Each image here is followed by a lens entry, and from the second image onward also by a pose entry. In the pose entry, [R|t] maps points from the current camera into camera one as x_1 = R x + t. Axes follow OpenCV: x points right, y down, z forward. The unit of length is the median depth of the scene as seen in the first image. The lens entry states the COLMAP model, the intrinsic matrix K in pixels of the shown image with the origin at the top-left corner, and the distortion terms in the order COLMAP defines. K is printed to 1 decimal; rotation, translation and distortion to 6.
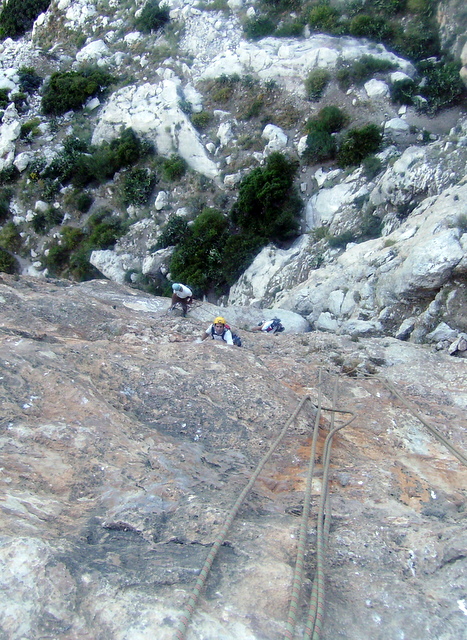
lens RADIAL K [[747.0, 0, 199.1], [0, 747.0, 319.6], [0, 0, 1]] dist [-0.082954, 0.025901]
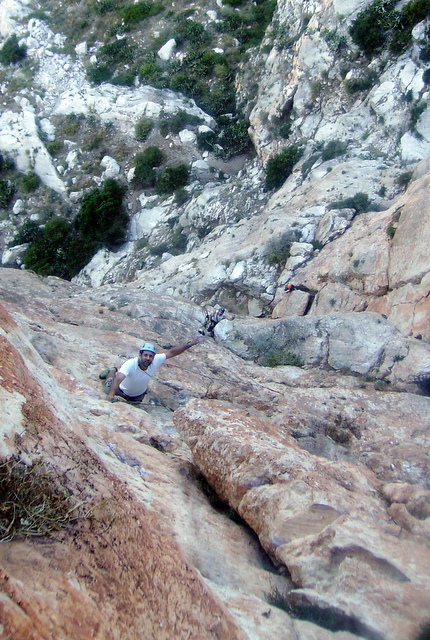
lens RADIAL K [[1749.3, 0, 215.0], [0, 1749.3, 320.0], [0, 0, 1]] dist [-0.134065, -0.329512]
pose [[0.957898, 0.047245, 0.283193, -0.580918], [-0.045470, 0.998883, -0.012842, 0.058063], [-0.283484, -0.000576, 0.958977, -2.009946]]
